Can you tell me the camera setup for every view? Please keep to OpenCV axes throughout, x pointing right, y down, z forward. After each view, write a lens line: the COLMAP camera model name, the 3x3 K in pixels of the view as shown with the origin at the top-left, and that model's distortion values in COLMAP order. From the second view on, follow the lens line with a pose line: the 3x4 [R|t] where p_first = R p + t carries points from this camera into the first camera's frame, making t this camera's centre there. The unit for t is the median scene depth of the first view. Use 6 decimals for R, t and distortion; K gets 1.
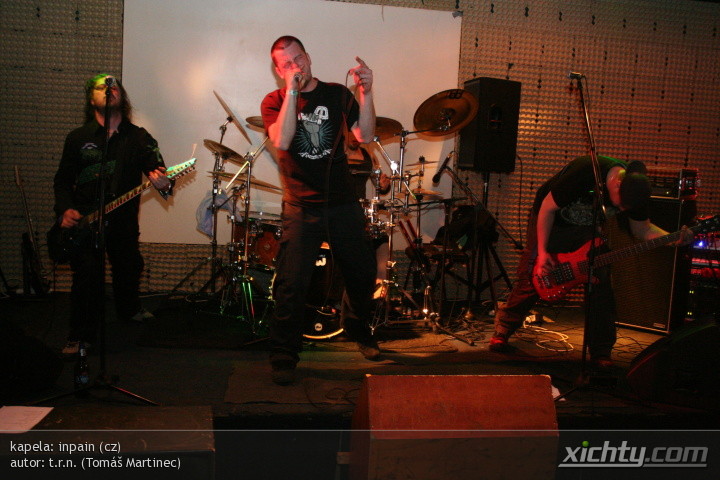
lens RADIAL K [[751.4, 0, 343.9], [0, 751.4, 239.8], [0, 0, 1]] dist [-0.066012, 0.031236]
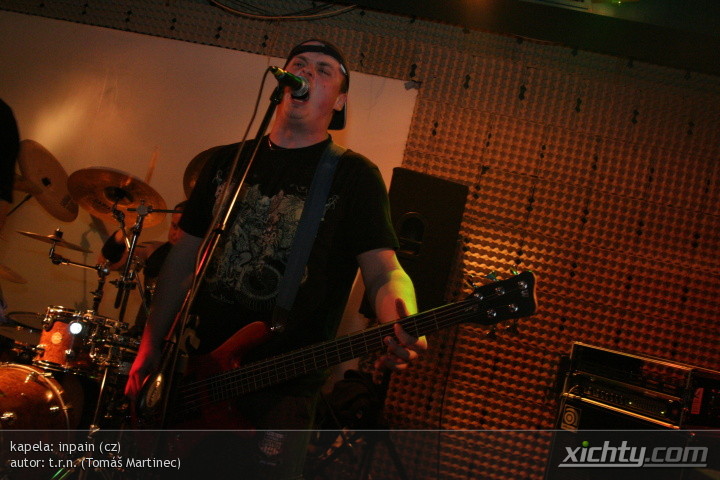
lens RADIAL K [[751.4, 0, 343.9], [0, 751.4, 239.8], [0, 0, 1]] dist [-0.066012, 0.031236]
pose [[0.941424, 0.145491, -0.304225, 0.346565], [-0.206296, 0.962114, -0.178266, -0.040549], [0.266764, 0.230584, 0.935771, 0.421766]]
